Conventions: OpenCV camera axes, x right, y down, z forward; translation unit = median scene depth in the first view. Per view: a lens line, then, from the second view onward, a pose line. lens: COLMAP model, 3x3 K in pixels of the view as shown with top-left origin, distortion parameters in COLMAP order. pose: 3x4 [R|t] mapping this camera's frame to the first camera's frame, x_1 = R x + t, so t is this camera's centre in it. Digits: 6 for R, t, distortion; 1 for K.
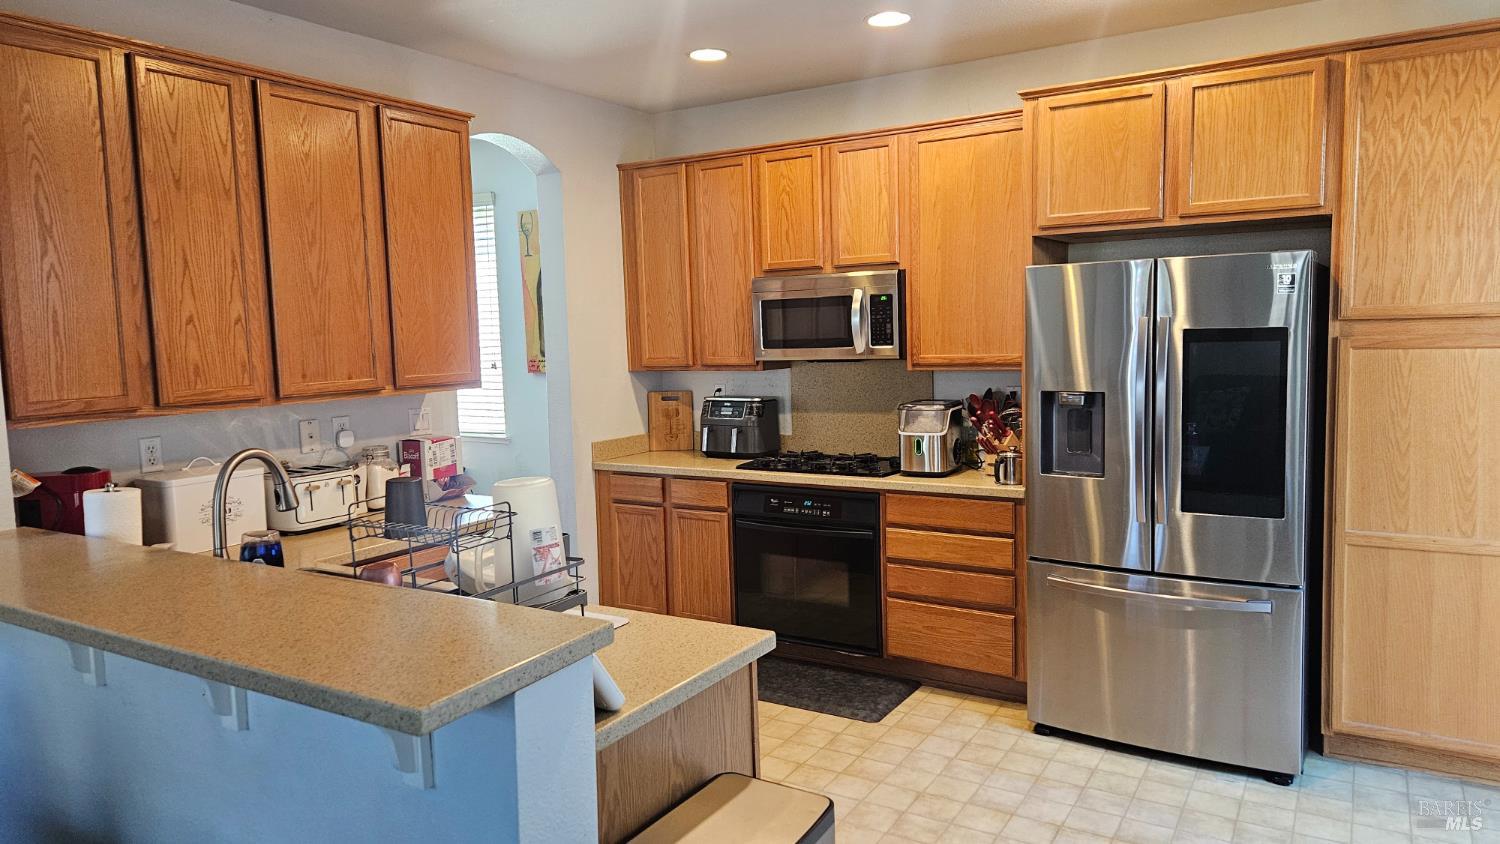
lens RADIAL K [[1002.2, 0, 748.5], [0, 1002.2, 421.3], [0, 0, 1]] dist [0.061589, -0.000391]
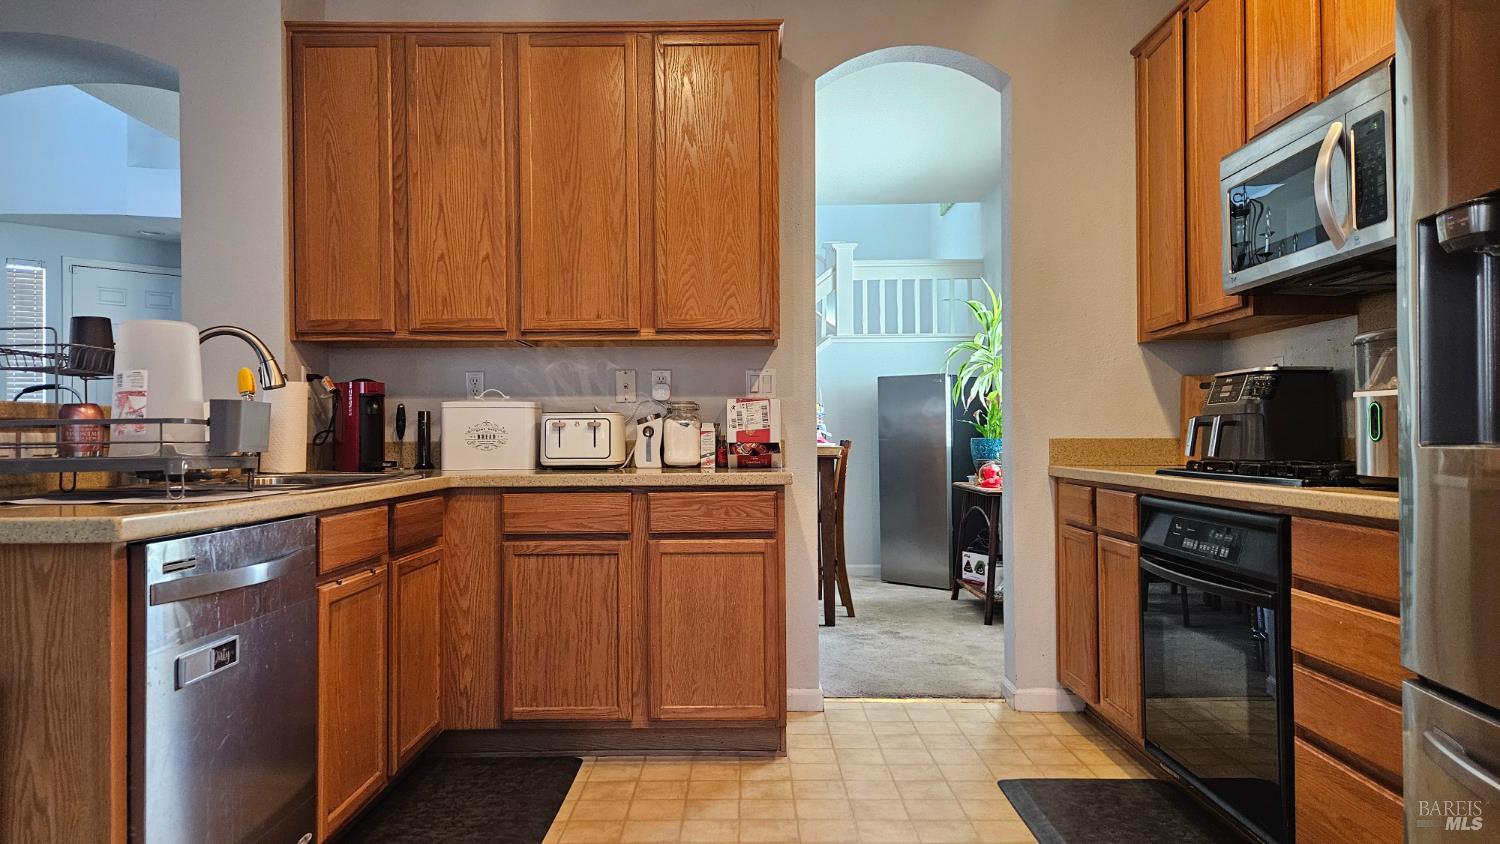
lens RADIAL K [[1002.2, 0, 749.3], [0, 1002.2, 428.0], [0, 0, 1]] dist [0.061589, -0.000391]
pose [[0.518260, 0.015810, -0.855077, 0.526540], [-0.090139, 0.995270, -0.036231, 0.088256], [0.850460, 0.095852, 0.517233, 0.645538]]
